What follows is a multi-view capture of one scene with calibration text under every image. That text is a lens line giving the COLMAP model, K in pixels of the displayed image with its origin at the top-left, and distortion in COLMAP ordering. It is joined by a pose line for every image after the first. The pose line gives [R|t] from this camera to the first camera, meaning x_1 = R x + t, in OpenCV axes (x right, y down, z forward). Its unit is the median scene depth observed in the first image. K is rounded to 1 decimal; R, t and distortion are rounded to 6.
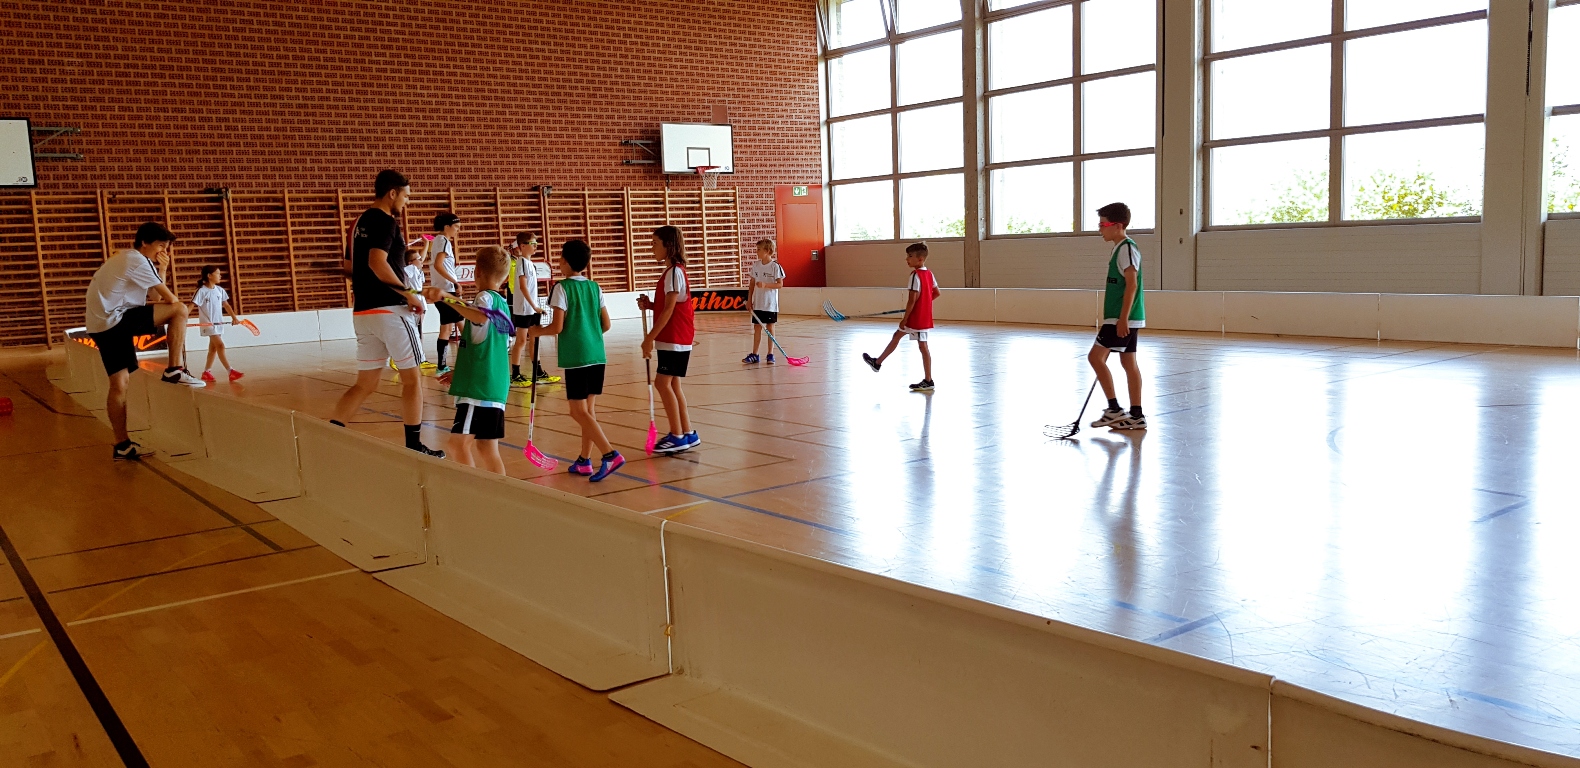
lens RADIAL K [[1227.9, 0, 790.0], [0, 1227.9, 384.0], [0, 0, 1]] dist [0.025609, -0.002335]
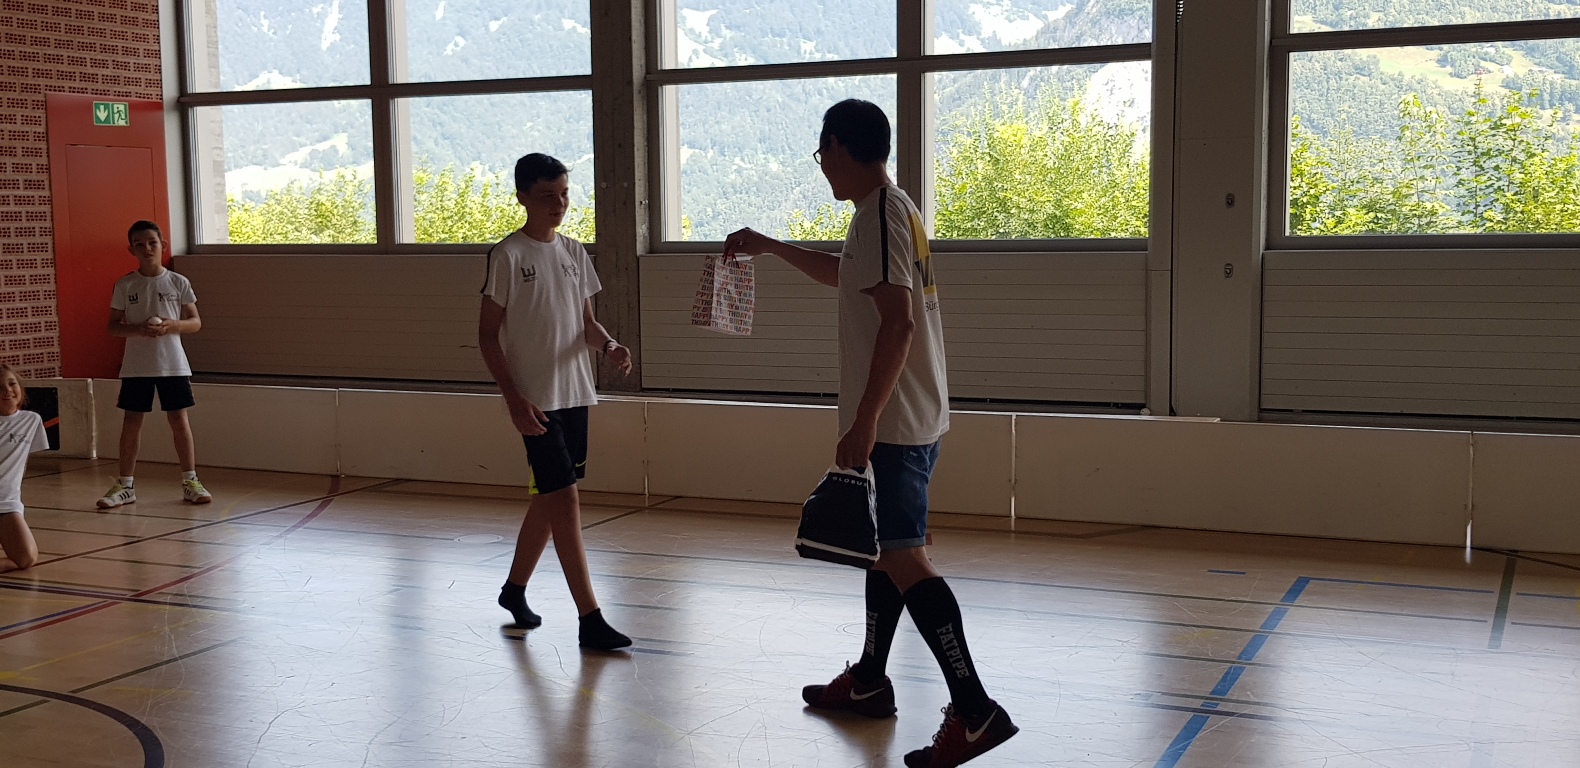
lens RADIAL K [[1741.1, 0, 740.6], [0, 1741.1, 386.1], [0, 0, 1]] dist [0.139130, -0.327624]
pose [[0.884825, -0.014369, 0.465702, -0.088982], [0.029748, 0.999227, -0.025689, -0.057414], [-0.464973, 0.036584, 0.884569, 0.474959]]
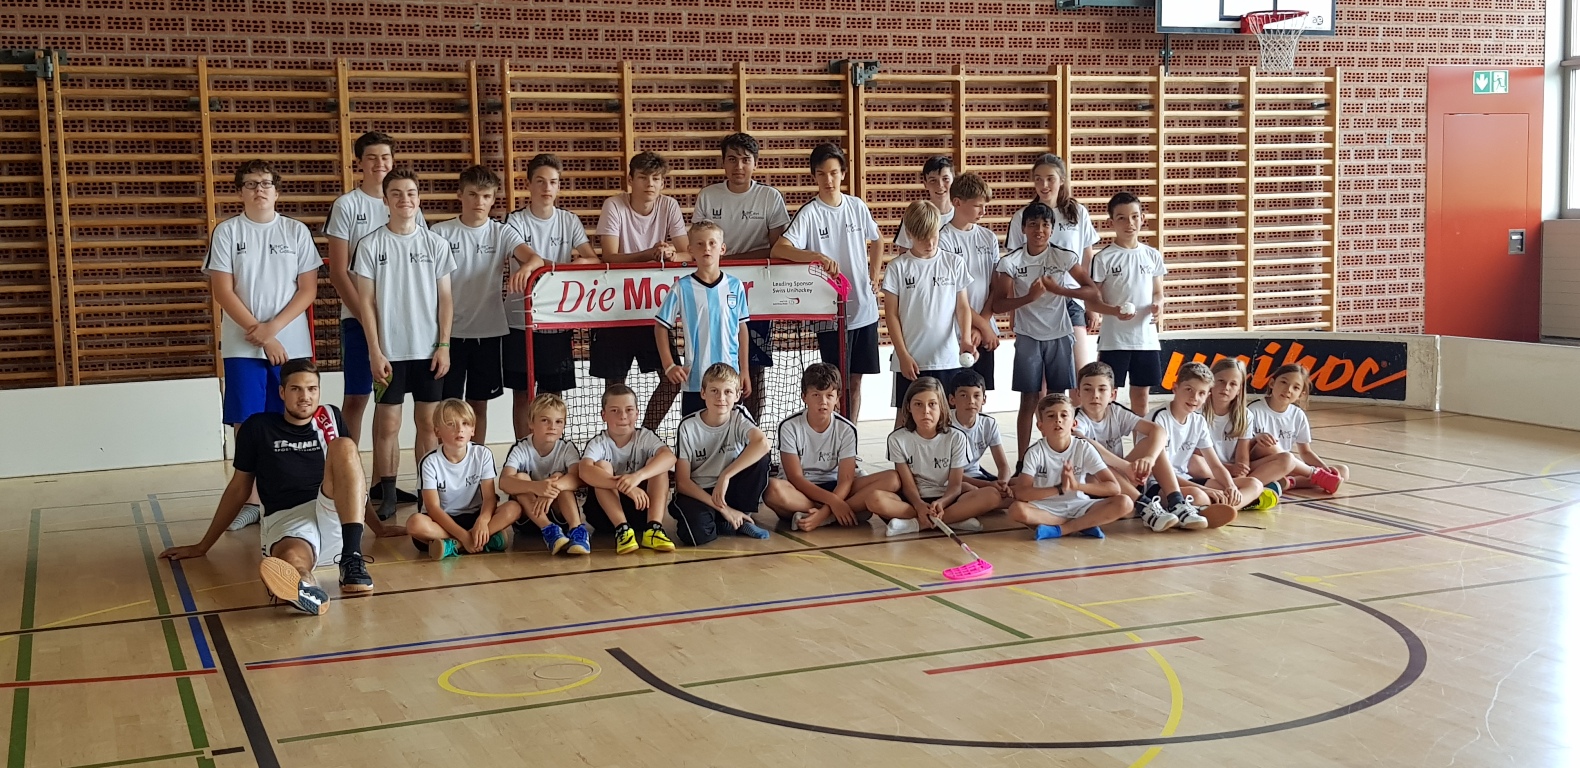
lens RADIAL K [[1741.1, 0, 740.6], [0, 1741.1, 386.1], [0, 0, 1]] dist [0.139130, -0.327624]
pose [[0.961247, 0.045732, -0.271869, -0.075787], [-0.047795, 0.998857, -0.000969, -0.052115], [0.271514, 0.013925, 0.962334, 0.435314]]
